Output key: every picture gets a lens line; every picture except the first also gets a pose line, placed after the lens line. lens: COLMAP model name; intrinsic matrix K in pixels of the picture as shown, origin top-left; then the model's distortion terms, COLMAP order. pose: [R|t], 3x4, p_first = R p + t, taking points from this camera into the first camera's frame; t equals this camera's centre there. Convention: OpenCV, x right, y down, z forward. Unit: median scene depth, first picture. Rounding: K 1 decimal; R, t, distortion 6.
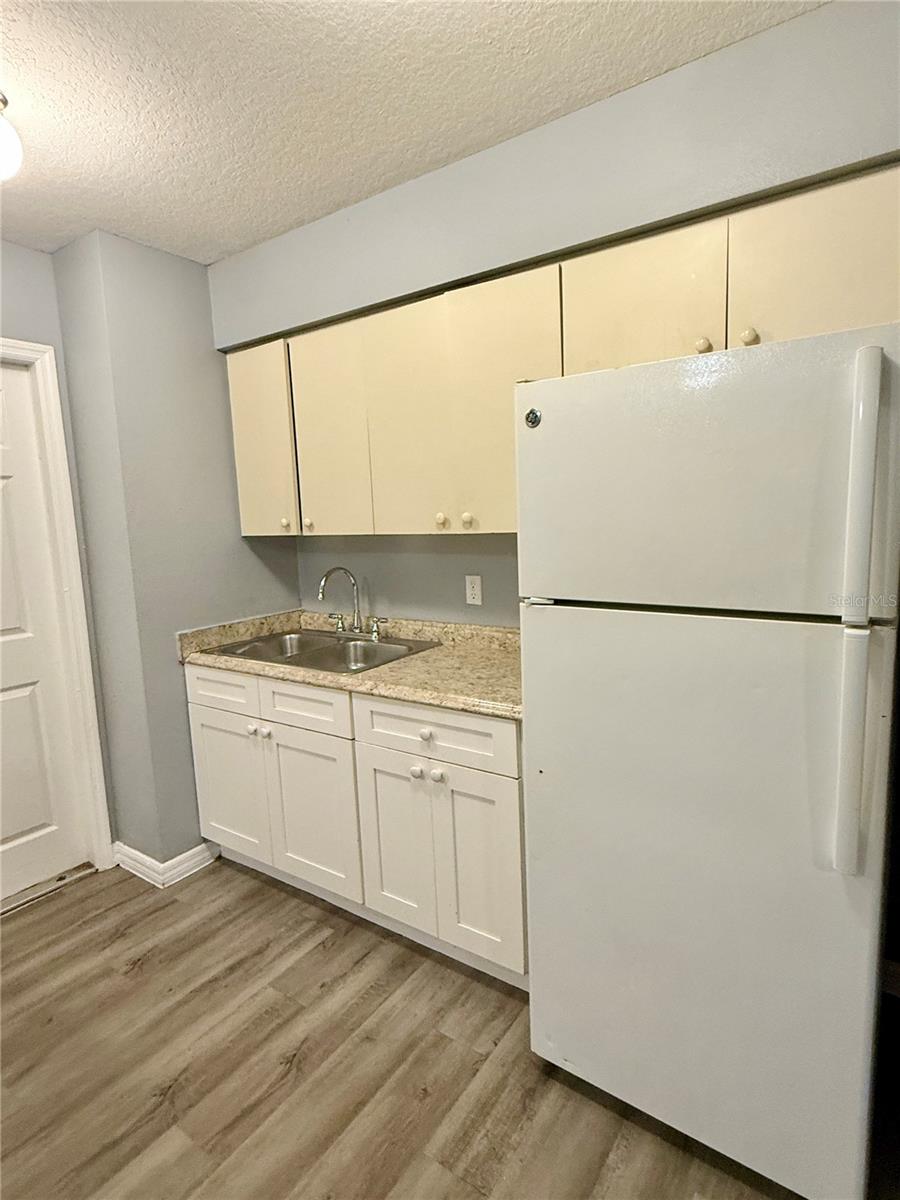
lens RADIAL K [[646.7, 0, 442.6], [0, 646.7, 597.7], [0, 0, 1]] dist [-0.001007, 0.000123]
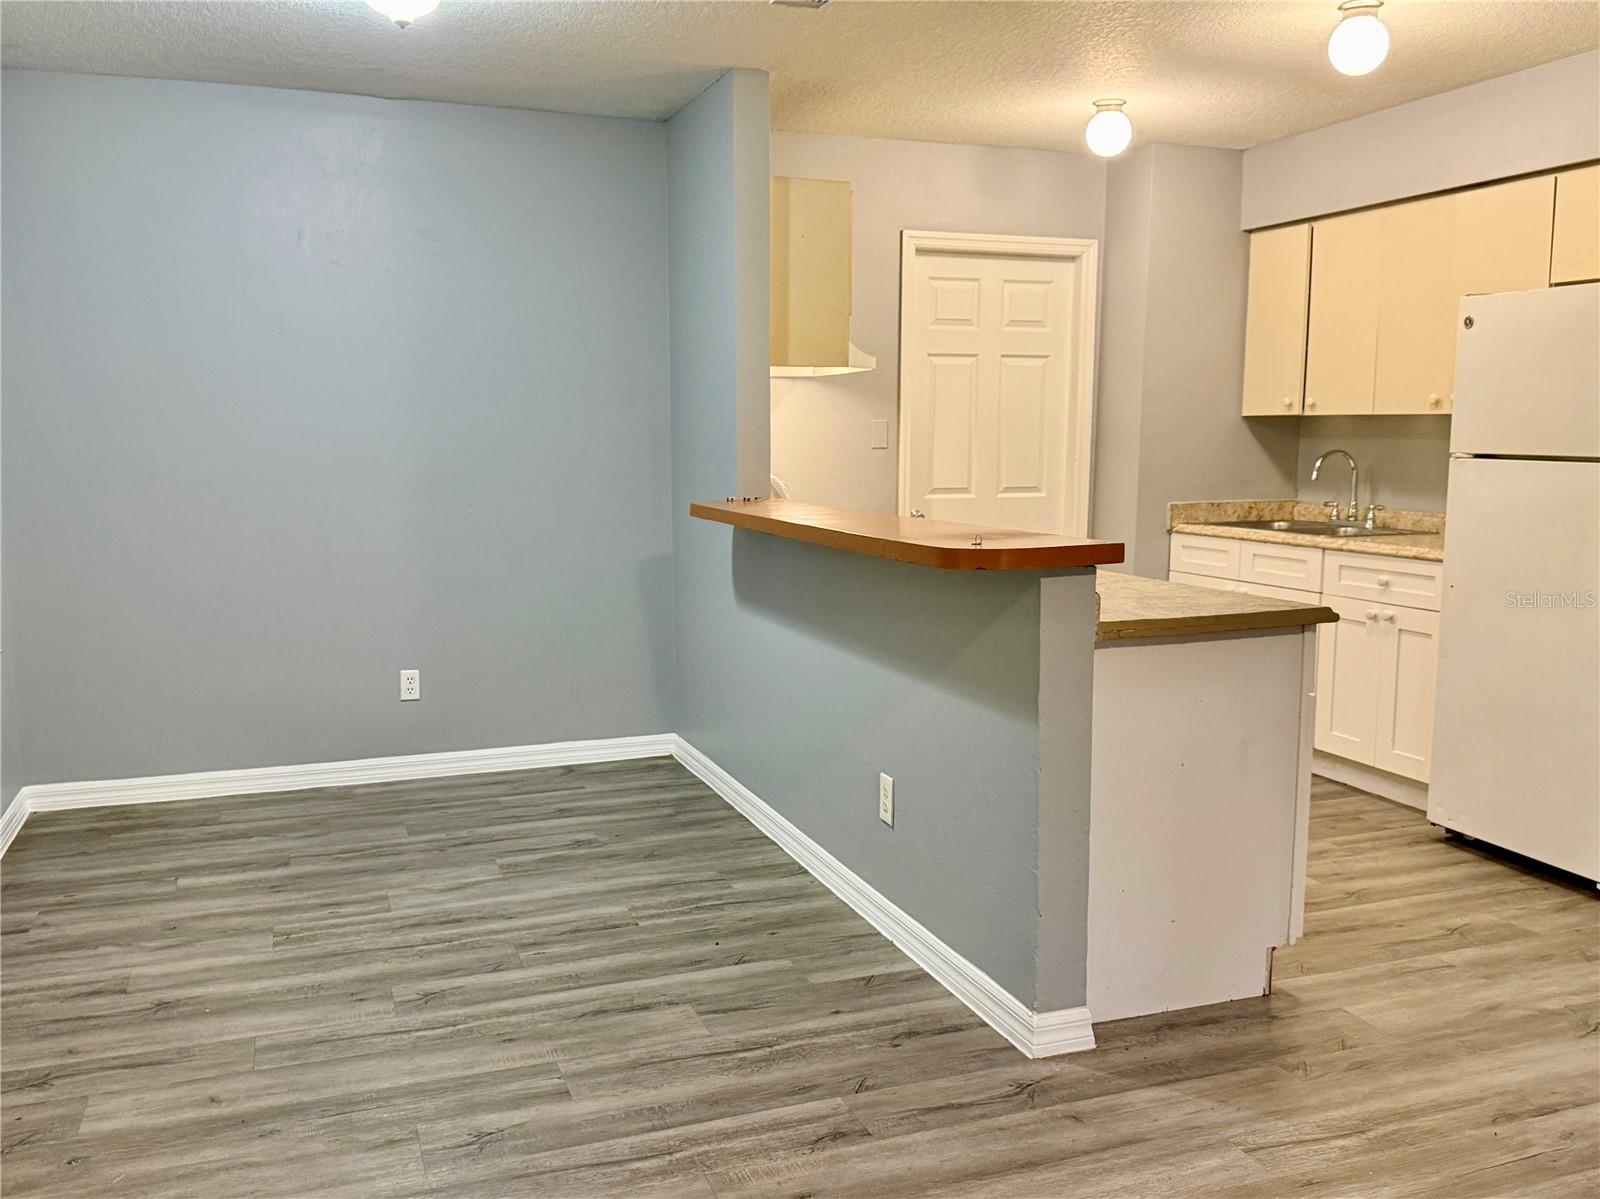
lens RADIAL K [[1373.4, 0, 793.2], [0, 1373.4, 625.8], [0, 0, 1]] dist [0.124366, -0.269312]
pose [[0.824564, 0.119980, -0.552900, 0.385128], [-0.109418, 0.992623, 0.052222, 0.214194], [0.555087, 0.017437, 0.831609, -1.306576]]
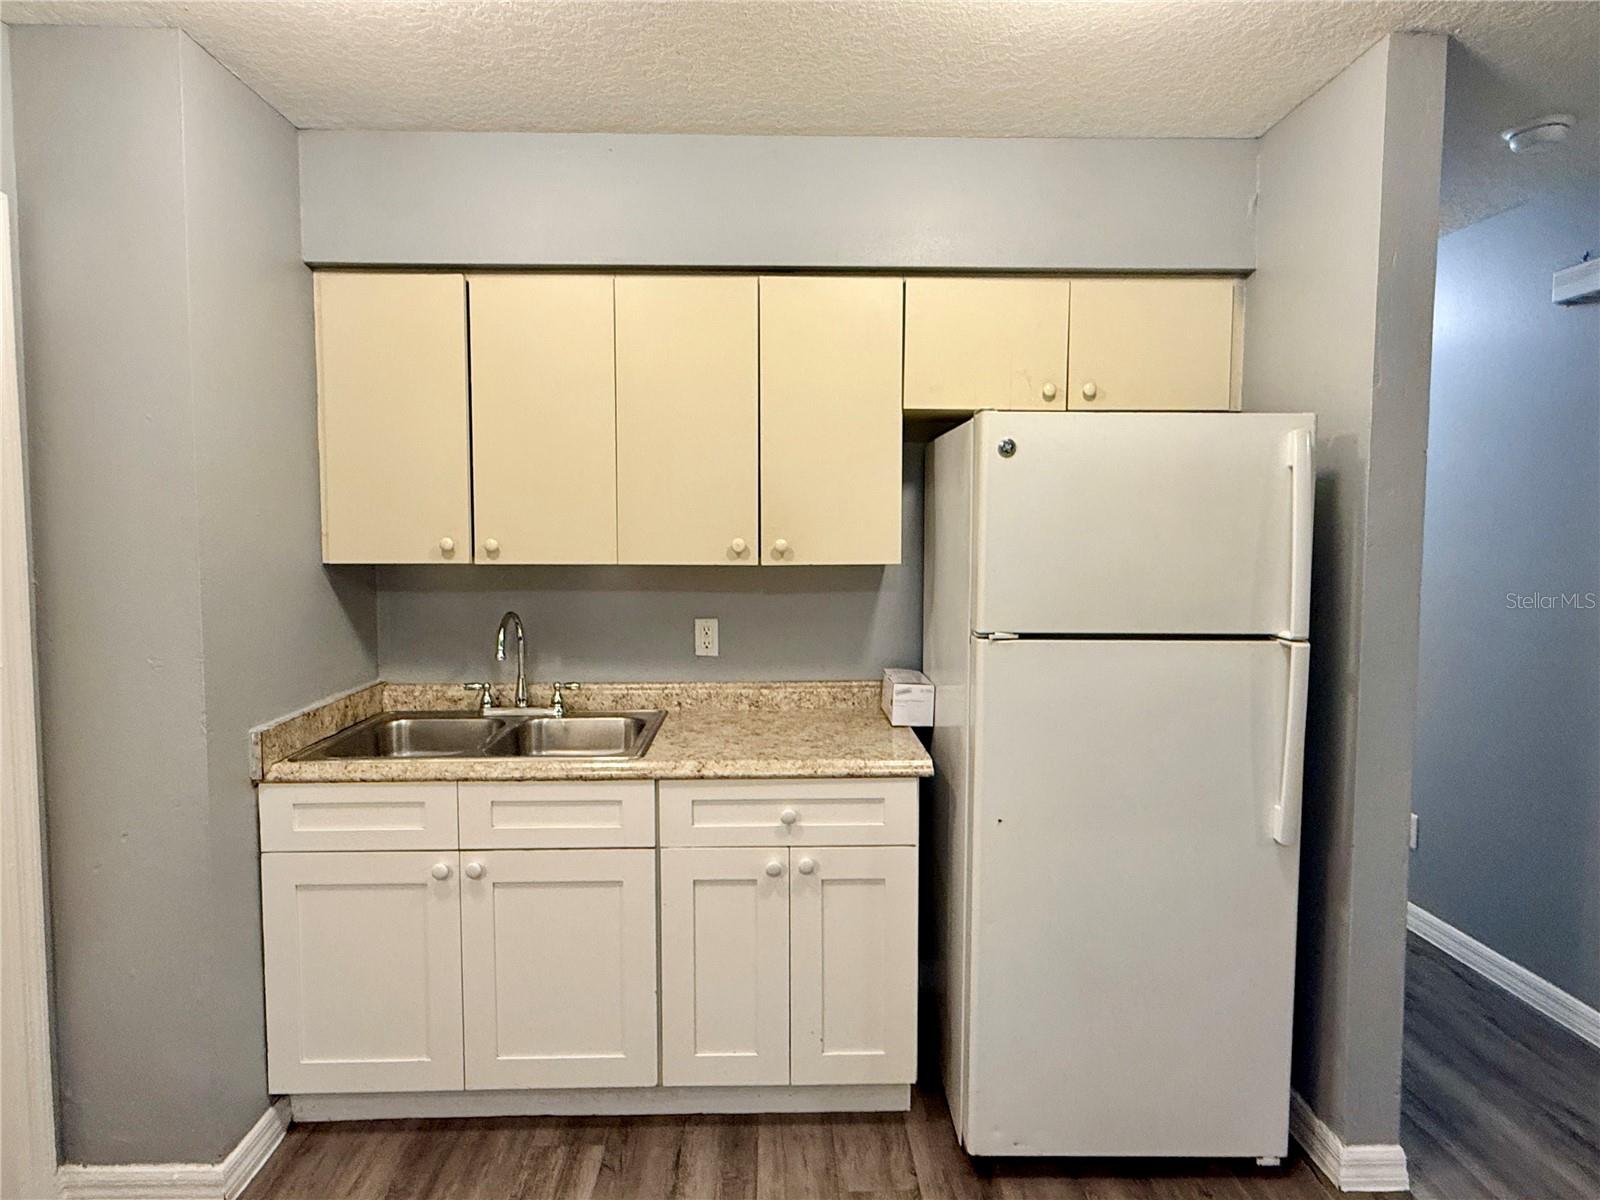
lens RADIAL K [[887.1, 0, 801.2], [0, 887.1, 575.8], [0, 0, 1]] dist [-0.000630, 0.001845]
pose [[0.798274, 0.007389, 0.602249, -0.518987], [0.047740, 0.996002, -0.075498, 0.000587], [-0.600399, 0.089019, 0.794731, 0.077573]]
